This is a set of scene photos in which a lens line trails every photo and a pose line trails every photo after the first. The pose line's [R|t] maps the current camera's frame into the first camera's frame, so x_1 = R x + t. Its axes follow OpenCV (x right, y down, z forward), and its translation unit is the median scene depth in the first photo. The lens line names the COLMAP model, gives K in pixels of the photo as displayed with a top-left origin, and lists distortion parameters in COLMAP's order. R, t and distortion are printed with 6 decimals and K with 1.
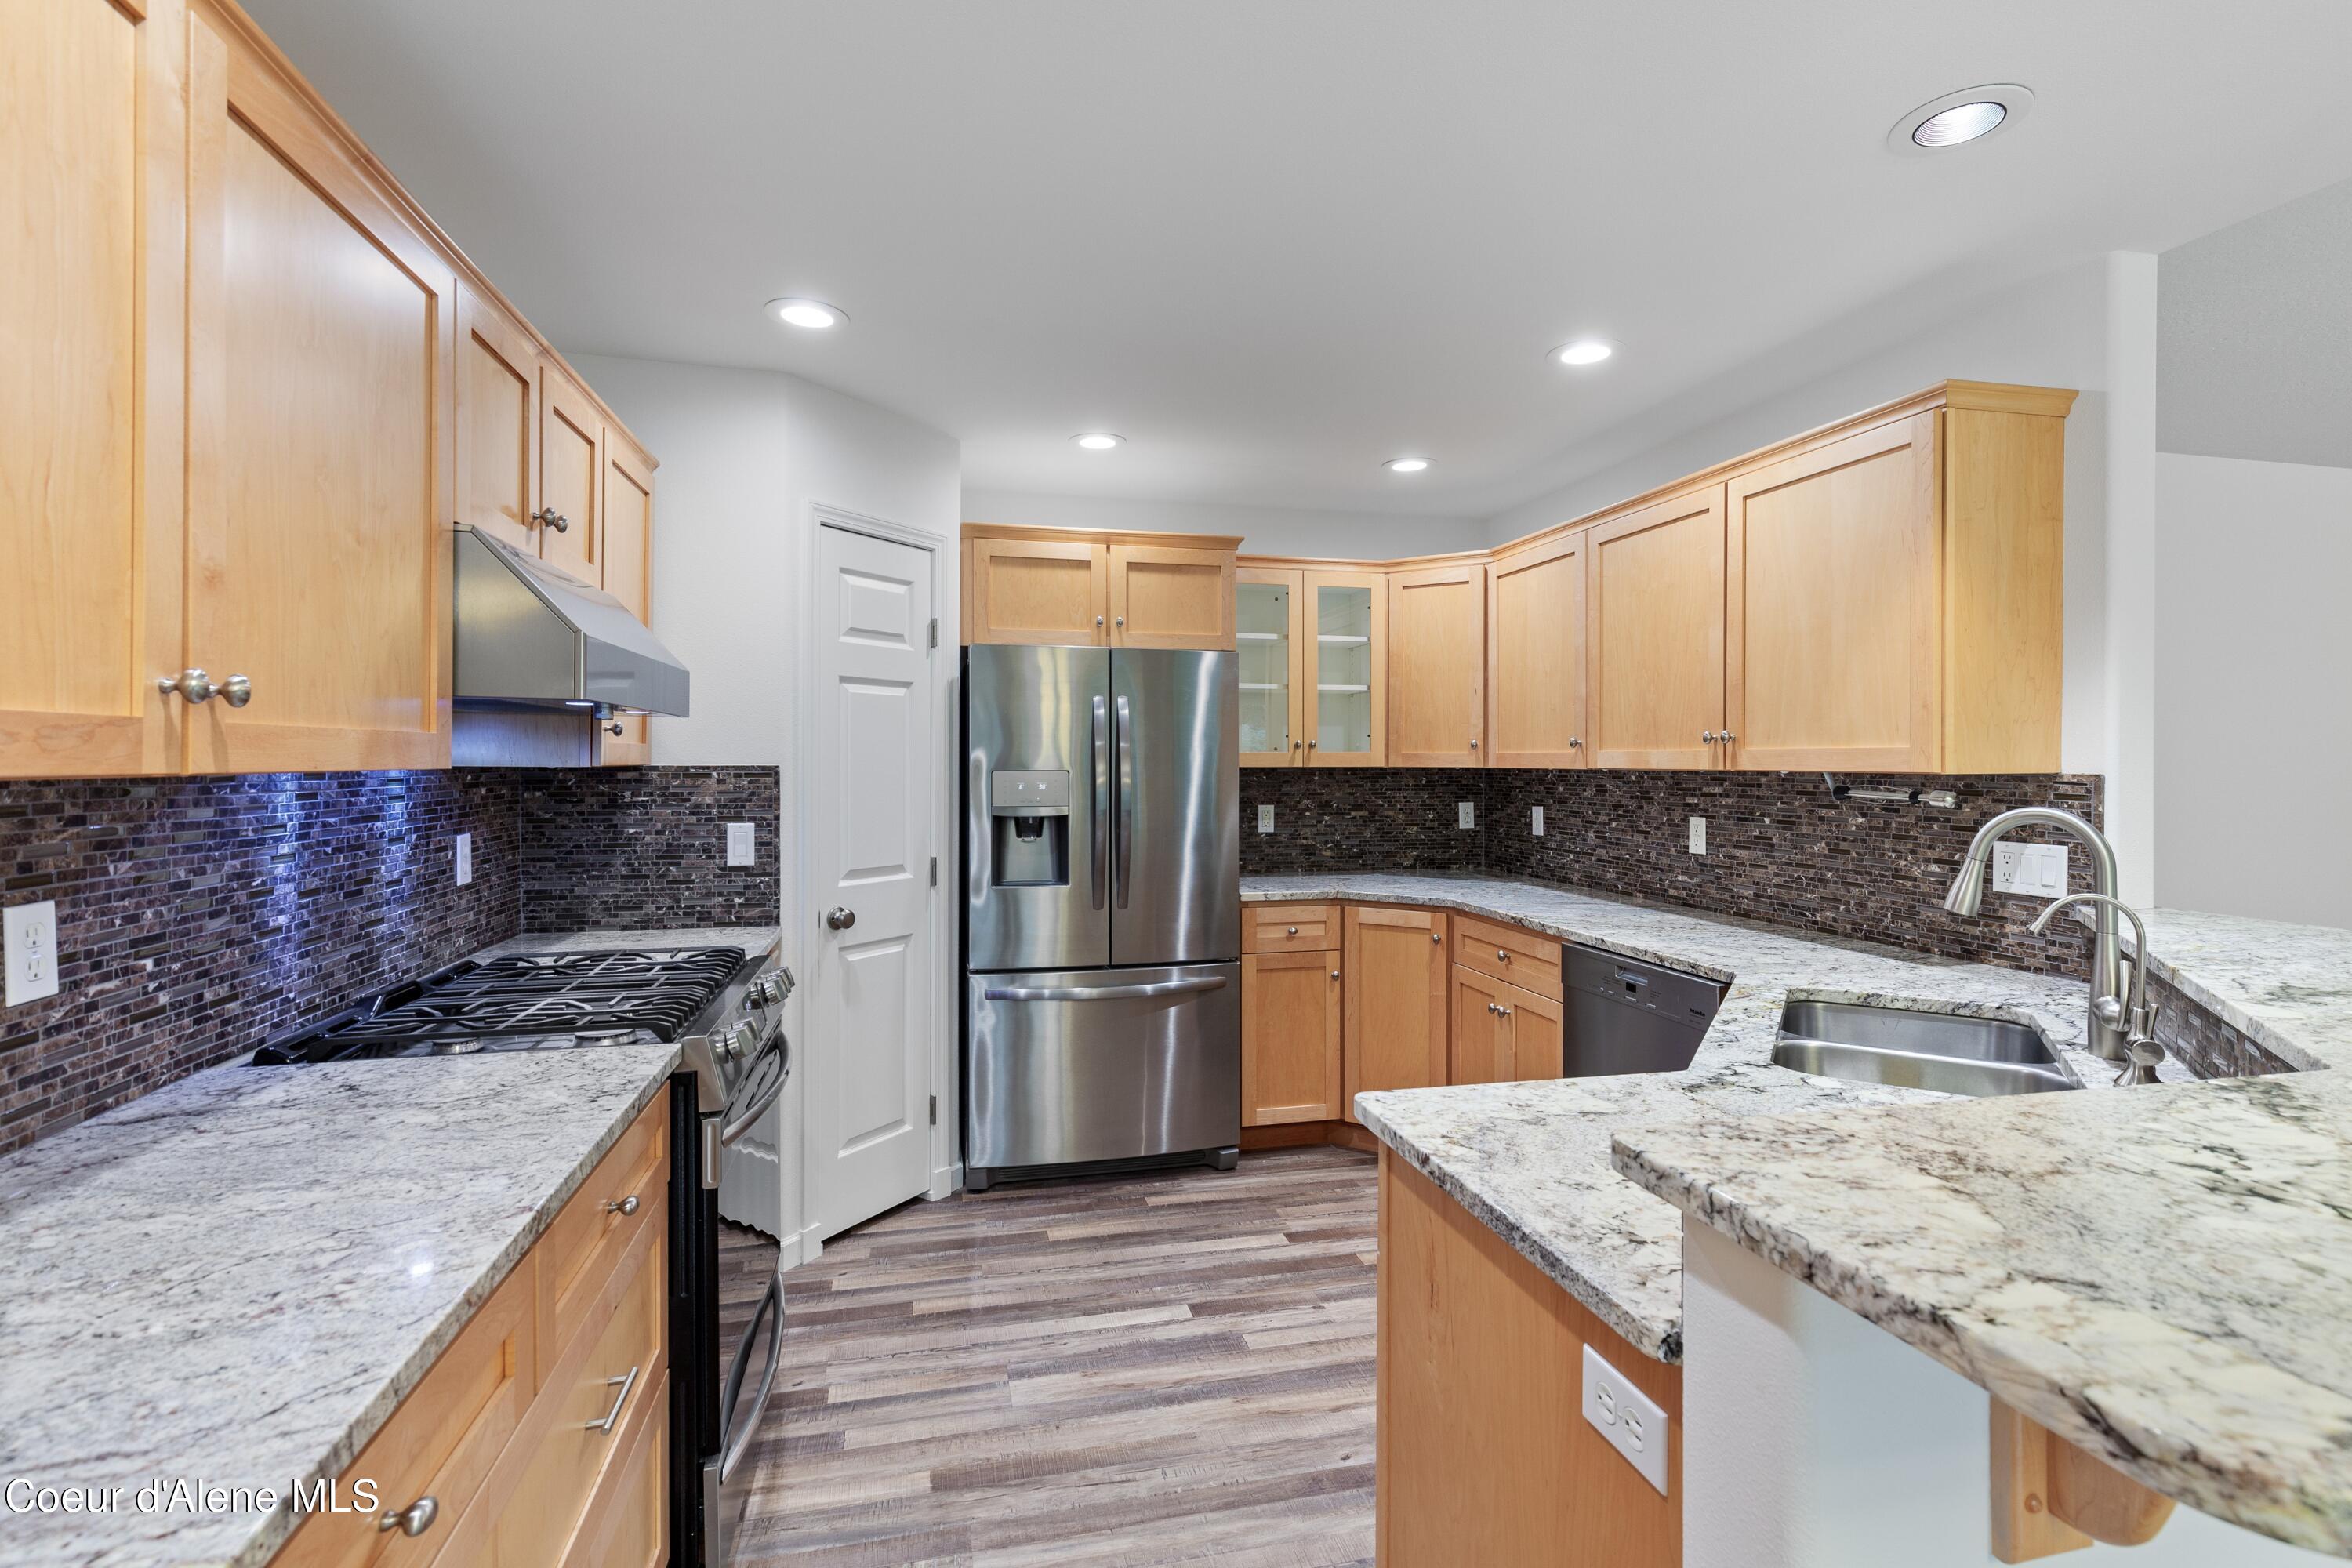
lens RADIAL K [[1087.3, 0, 1185.8], [0, 1087.3, 765.2], [0, 0, 1]] dist [0.000852, 0.000312]
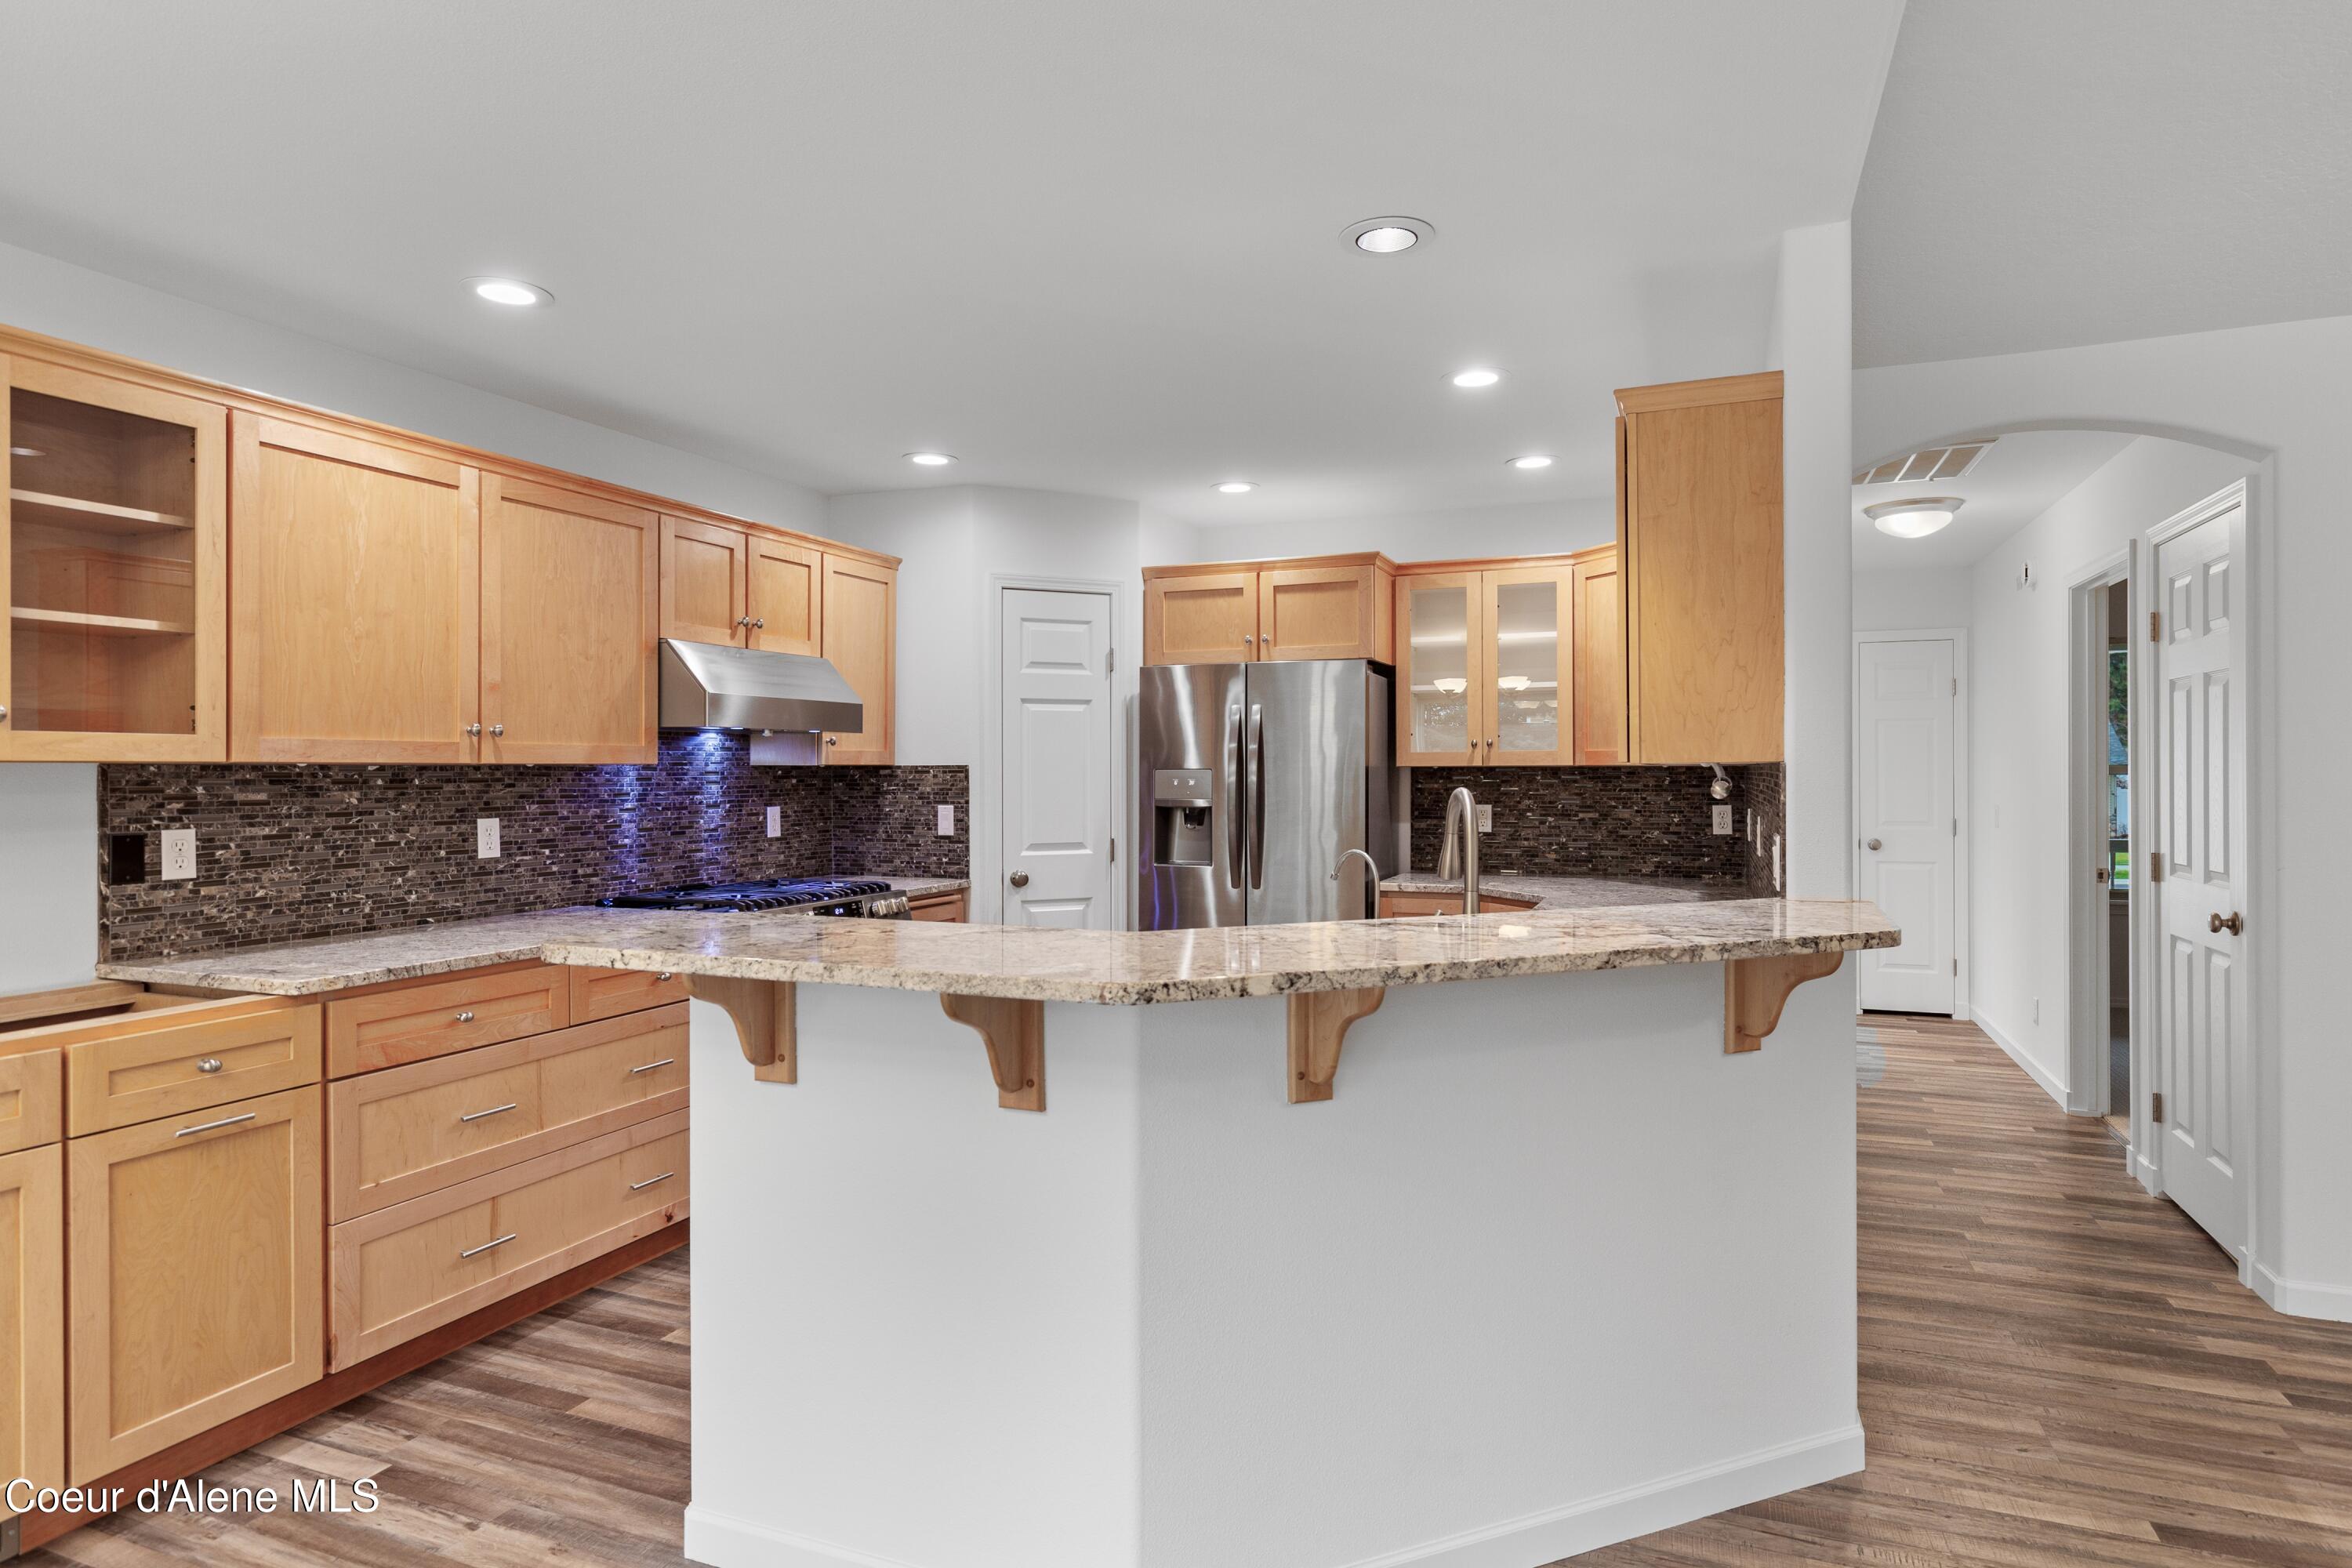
lens RADIAL K [[1315.5, 0, 1187.5], [0, 1315.5, 777.7], [0, 0, 1]] dist [0.007238, -0.000556]
pose [[0.812204, -0.000751, -0.583372, 0.845864], [0.001699, 0.999998, 0.001078, 0.015307], [0.583370, -0.001866, 0.812204, -0.213639]]
